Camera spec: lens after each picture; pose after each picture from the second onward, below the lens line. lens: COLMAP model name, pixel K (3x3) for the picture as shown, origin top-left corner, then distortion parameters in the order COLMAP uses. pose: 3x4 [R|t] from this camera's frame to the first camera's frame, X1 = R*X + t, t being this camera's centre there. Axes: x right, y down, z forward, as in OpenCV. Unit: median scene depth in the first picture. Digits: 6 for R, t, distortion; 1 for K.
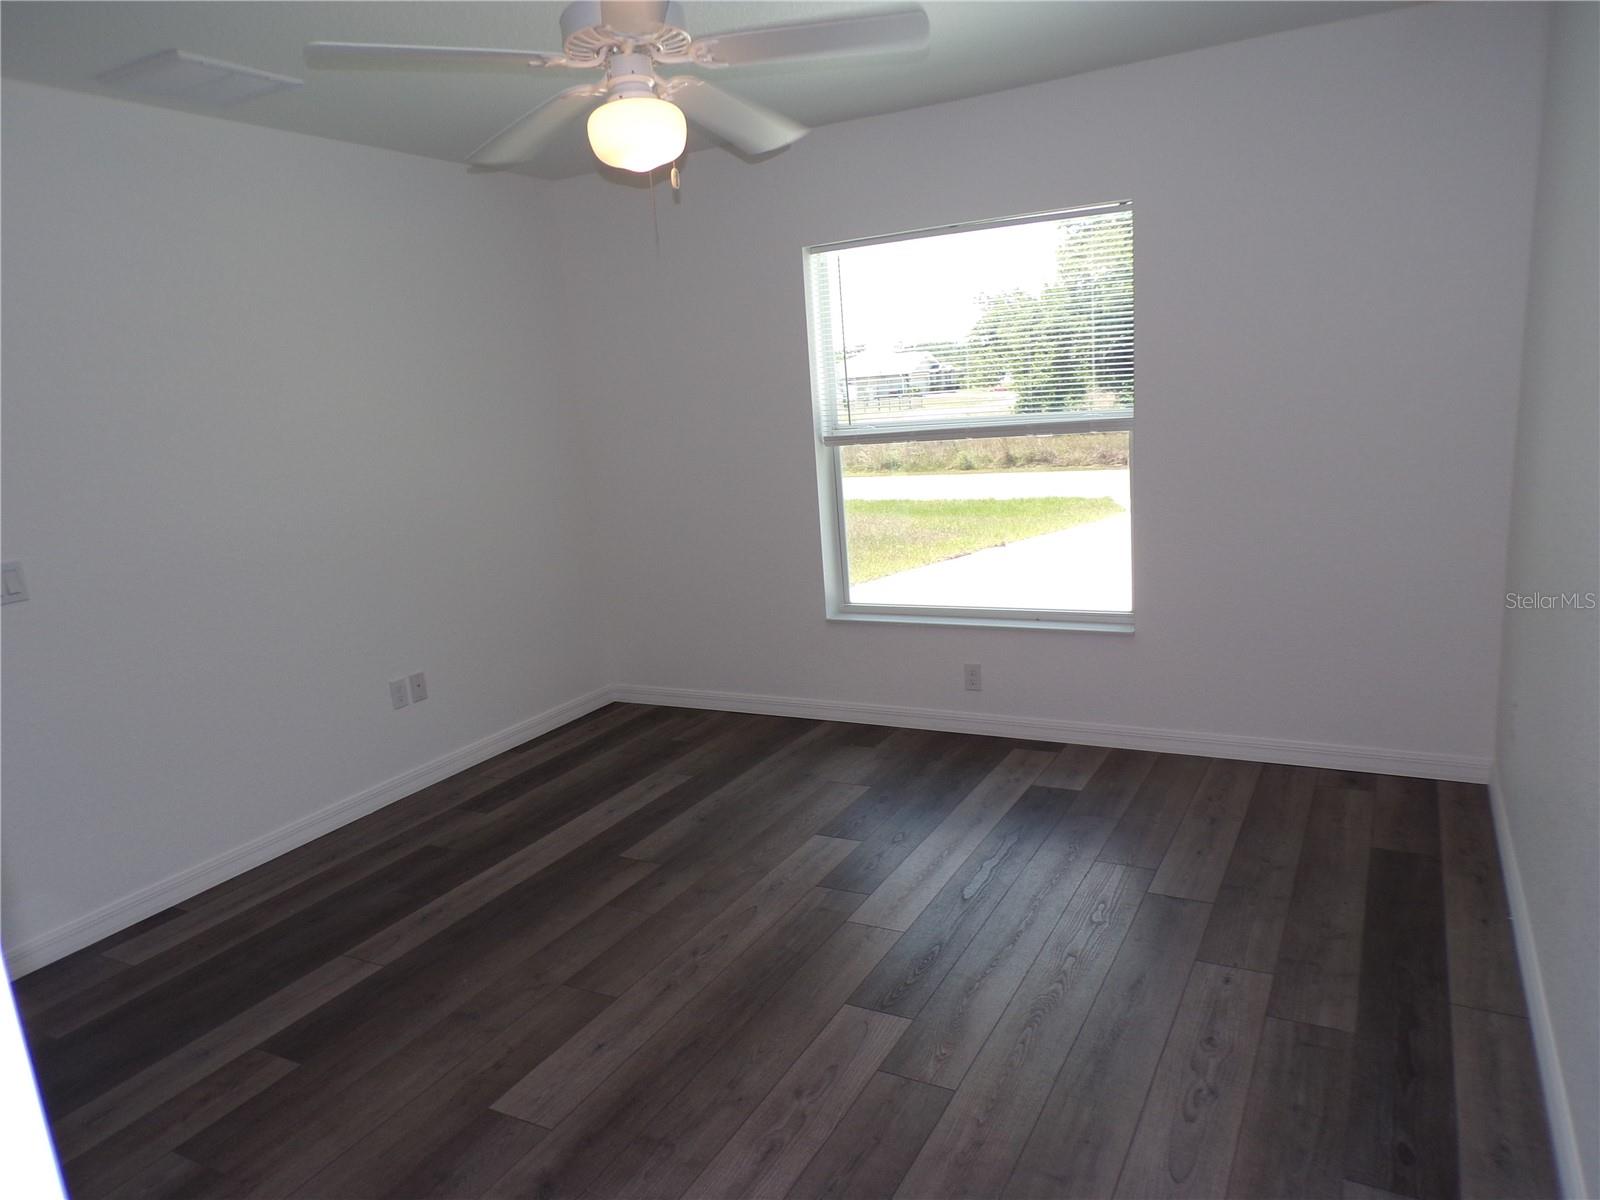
lens RADIAL K [[1088.7, 0, 805.3], [0, 1088.7, 597.9], [0, 0, 1]] dist [0.007876, 0.007710]
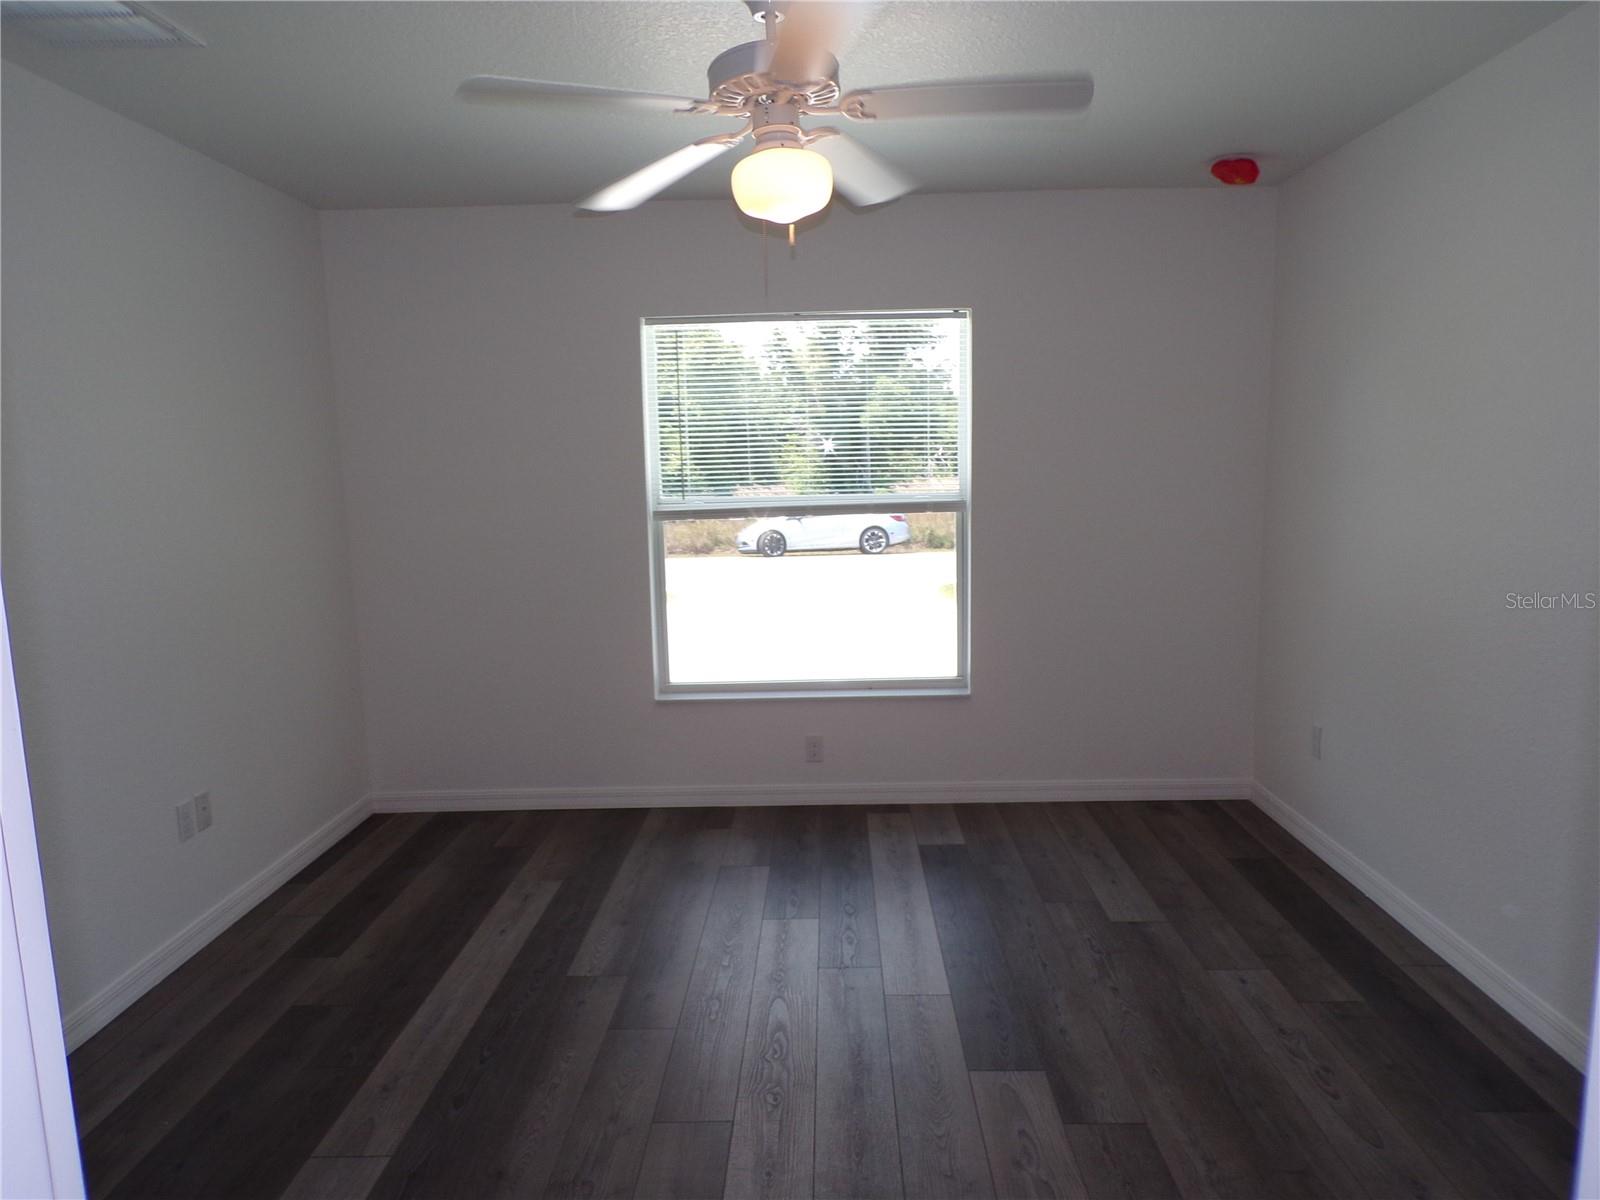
lens RADIAL K [[1088.7, 0, 803.7], [0, 1088.7, 597.8], [0, 0, 1]] dist [0.007876, 0.007710]
pose [[0.890909, -0.009403, 0.454084, -0.346954], [0.047857, 0.996163, -0.073267, 0.007274], [-0.451653, 0.087006, 0.887941, 0.097663]]
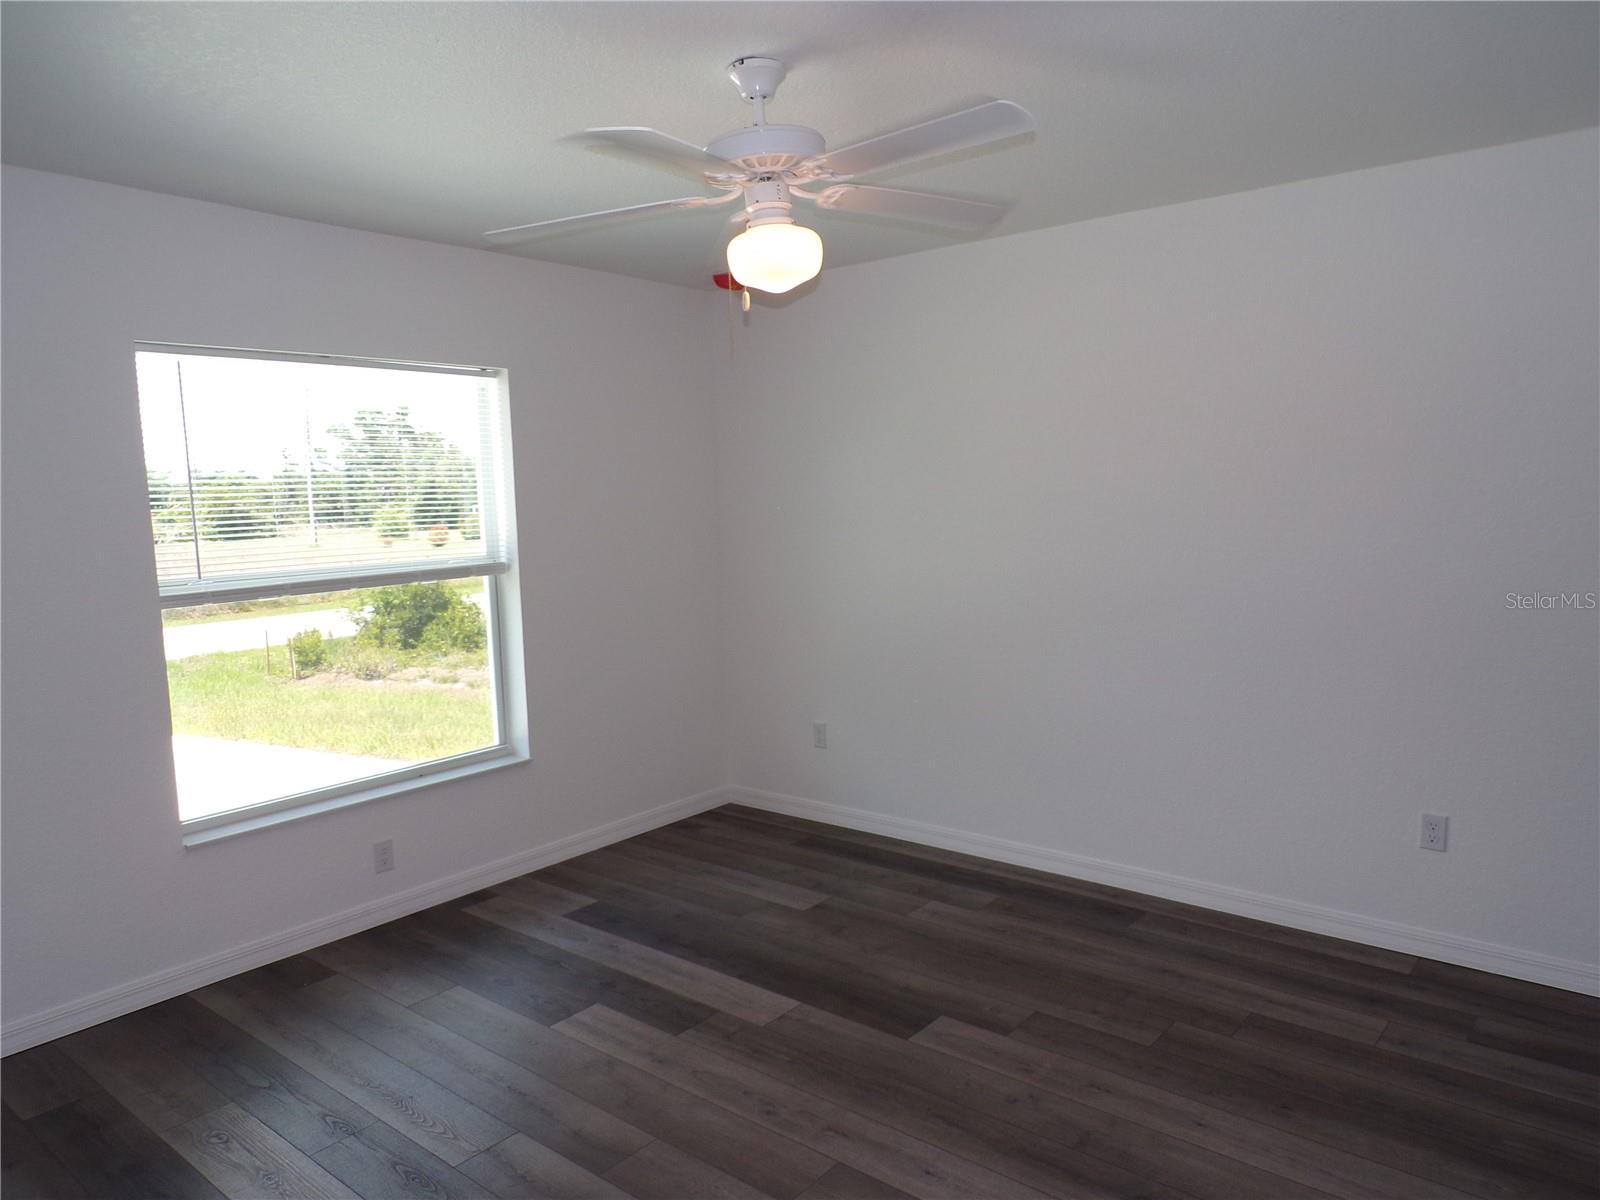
lens RADIAL K [[1088.7, 0, 795.1], [0, 1088.7, 607.0], [0, 0, 1]] dist [0.007876, 0.007710]
pose [[0.209590, -0.042429, 0.976868, -0.691703], [0.207096, 0.978319, -0.001941, -0.058759], [-0.955606, 0.202713, 0.213833, 0.496393]]
